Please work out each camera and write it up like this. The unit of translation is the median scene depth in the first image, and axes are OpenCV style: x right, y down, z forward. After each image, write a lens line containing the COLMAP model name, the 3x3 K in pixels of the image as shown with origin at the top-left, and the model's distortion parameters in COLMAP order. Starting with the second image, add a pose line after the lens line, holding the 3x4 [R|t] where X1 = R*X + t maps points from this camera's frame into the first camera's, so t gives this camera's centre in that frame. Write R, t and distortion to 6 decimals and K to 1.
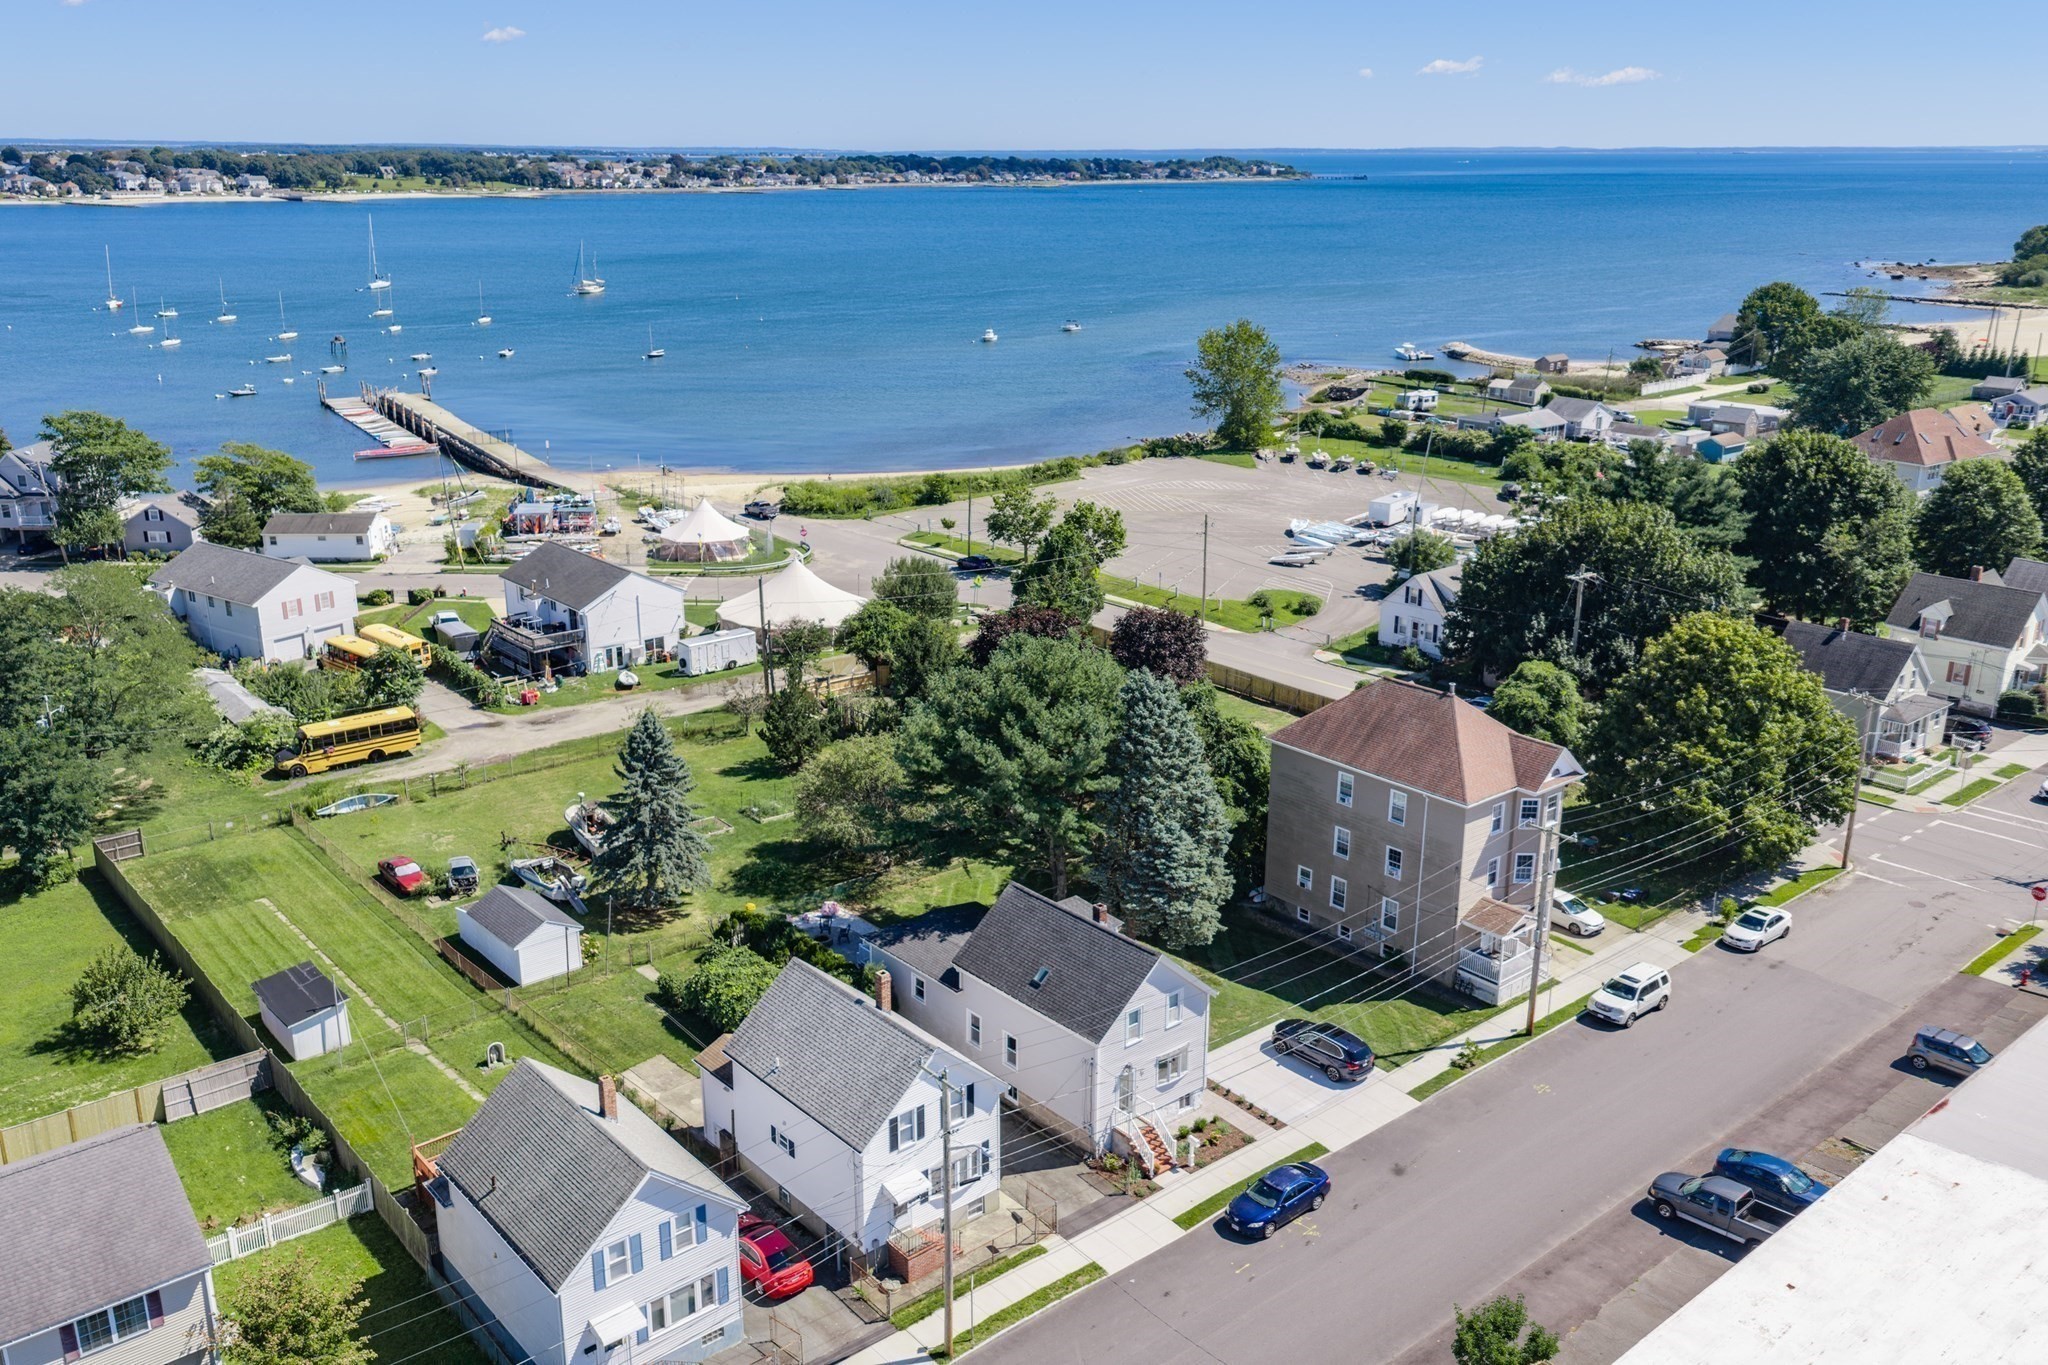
lens RADIAL K [[1667.2, 0, 1025.3], [0, 1667.2, 681.2], [0, 0, 1]] dist [0.032443, -0.013930]
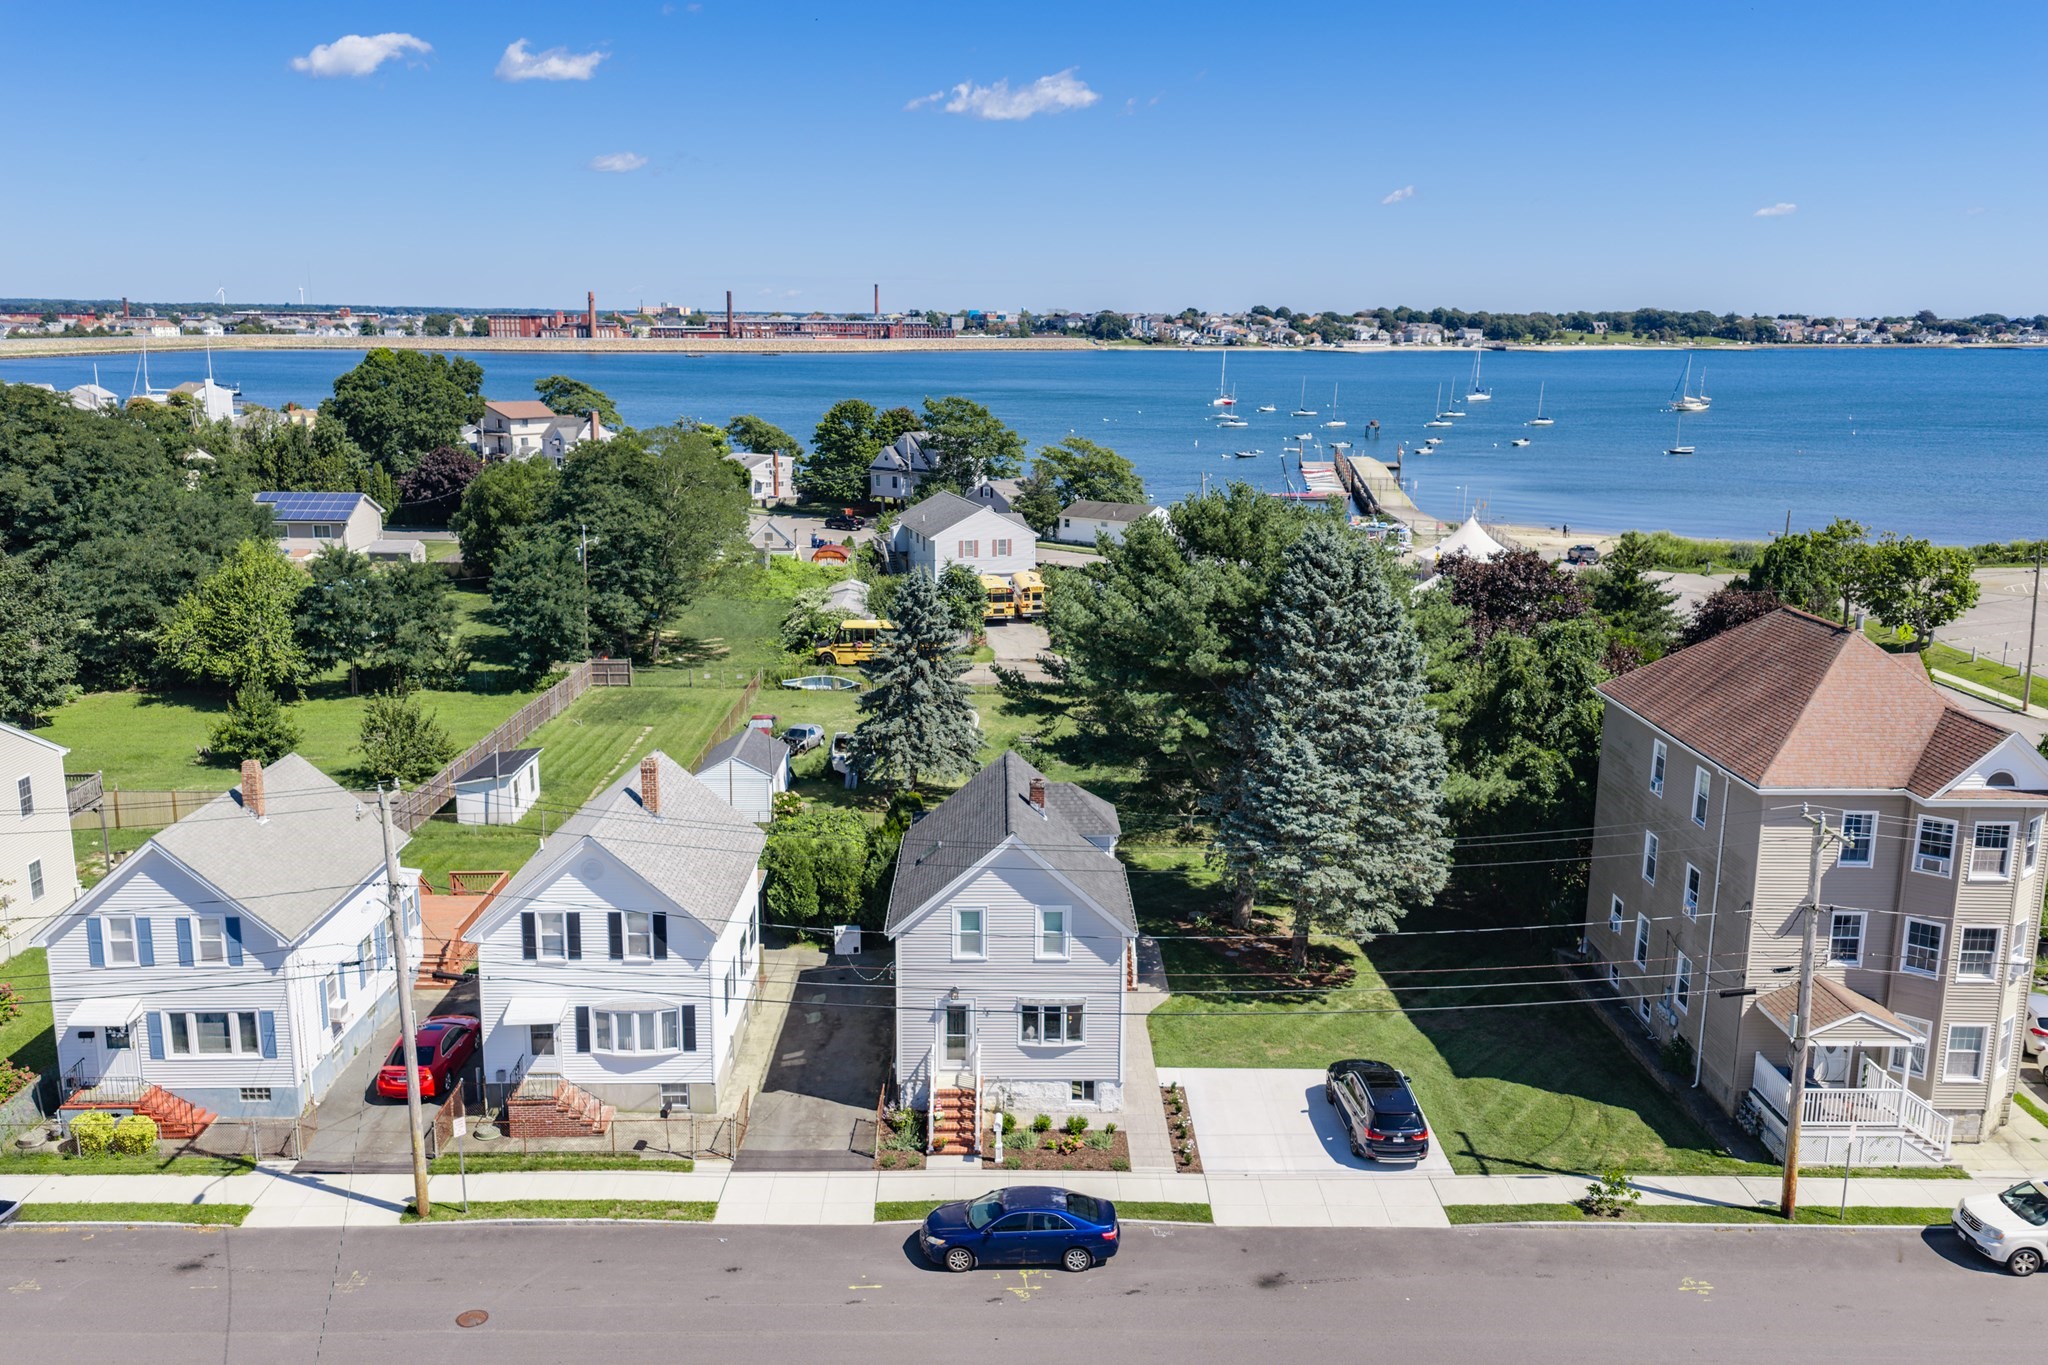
lens RADIAL K [[1667.2, 0, 1023.6], [0, 1667.2, 684.1], [0, 0, 1]] dist [0.032443, -0.013930]
pose [[0.773559, 0.134863, -0.619208, 0.308842], [-0.190278, 0.981438, -0.023952, 0.073942], [0.604484, 0.136350, 0.784861, 0.288911]]
